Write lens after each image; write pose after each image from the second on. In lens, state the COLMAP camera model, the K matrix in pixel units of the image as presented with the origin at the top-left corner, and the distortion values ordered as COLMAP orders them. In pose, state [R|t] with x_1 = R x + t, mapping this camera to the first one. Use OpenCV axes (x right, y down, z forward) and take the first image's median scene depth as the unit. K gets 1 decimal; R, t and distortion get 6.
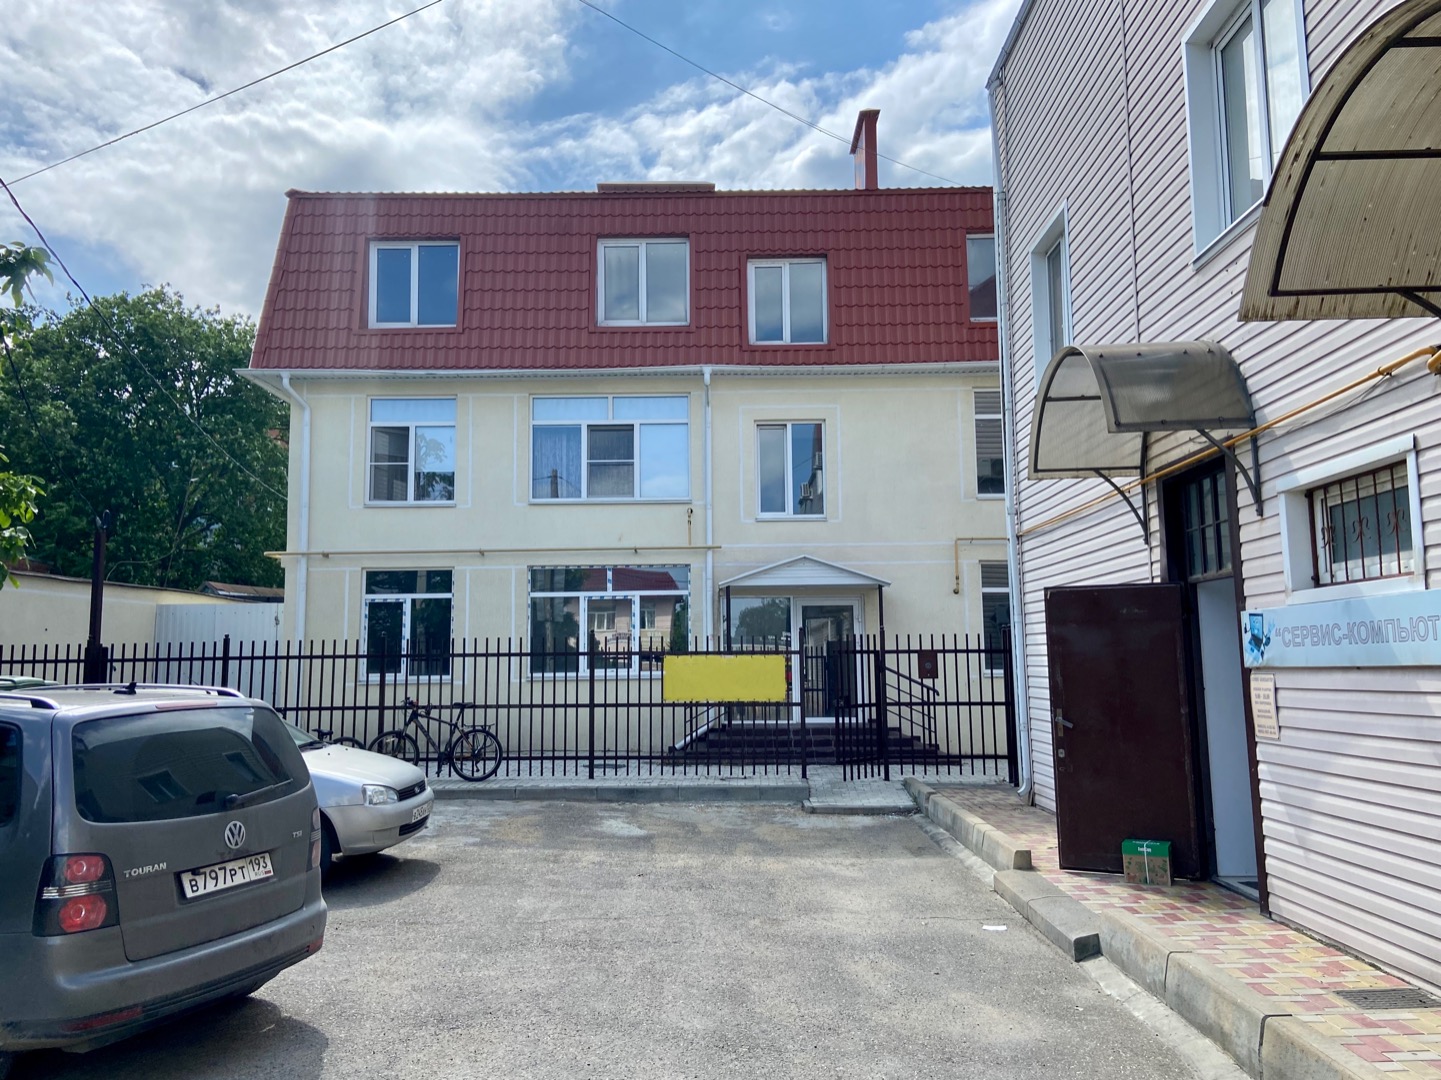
lens RADIAL K [[1078.2, 0, 721.8], [0, 1078.2, 539.8], [0, 0, 1]] dist [0.074031, 0.002142]
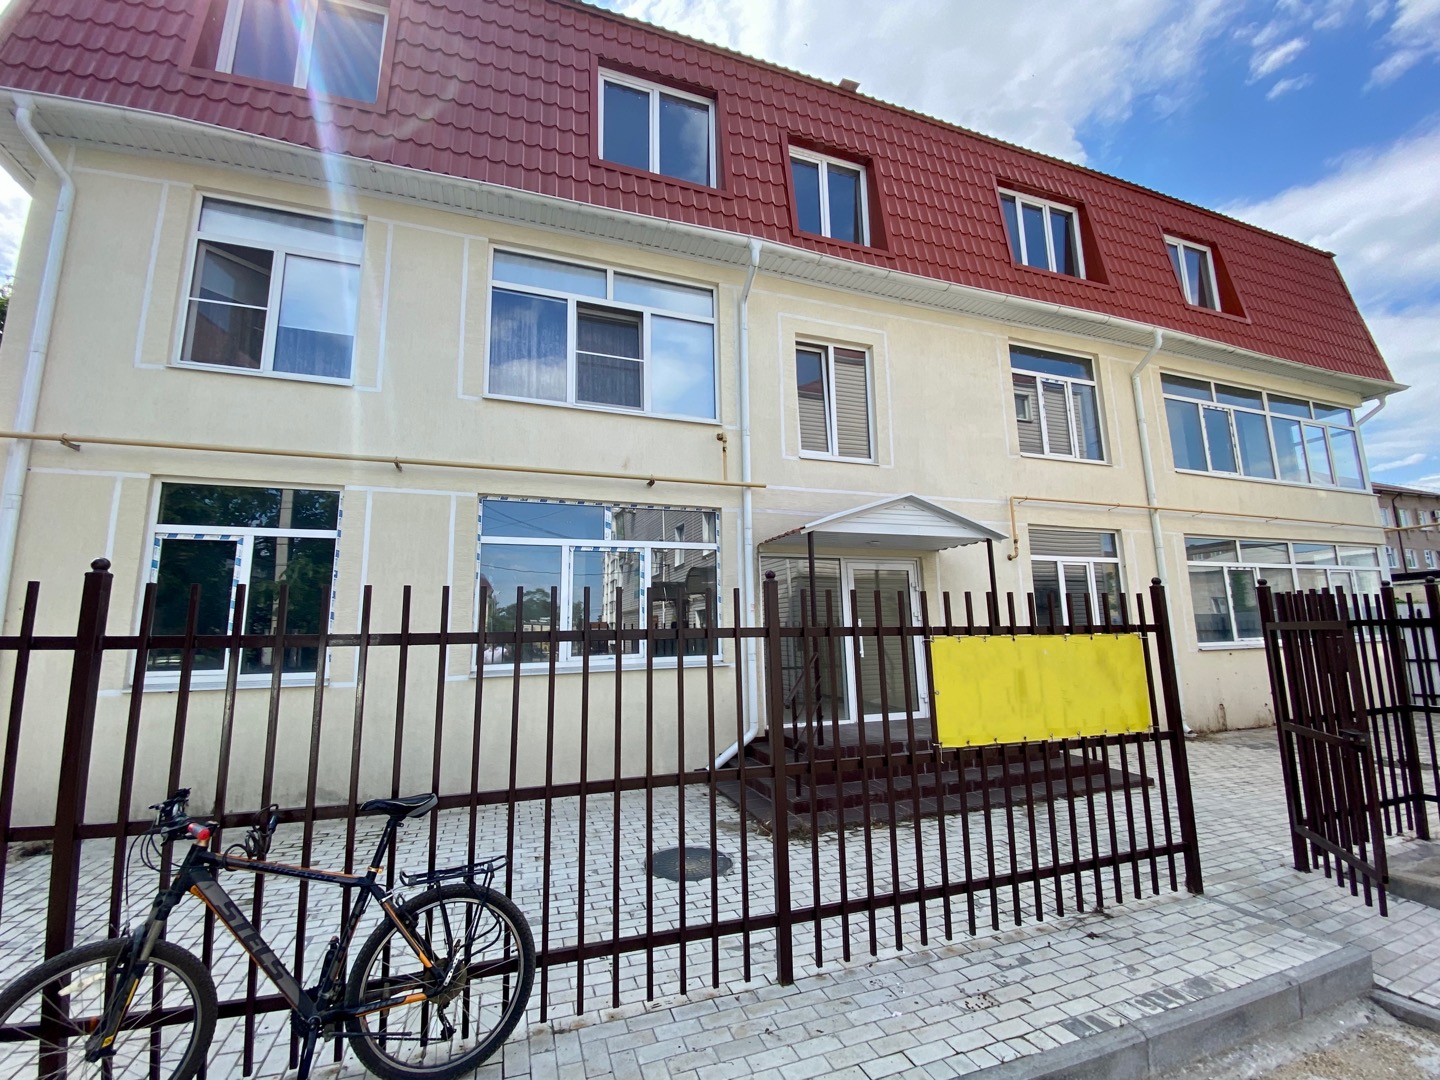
lens RADIAL K [[585.1, 0, 714.8], [0, 585.1, 541.7], [0, 0, 1]] dist [-0.007158, -0.004491]
pose [[0.936159, 0.045999, 0.348554, -0.168681], [-0.030233, 0.998264, -0.050541, 0.065462], [-0.350274, 0.036776, 0.935925, 0.637321]]
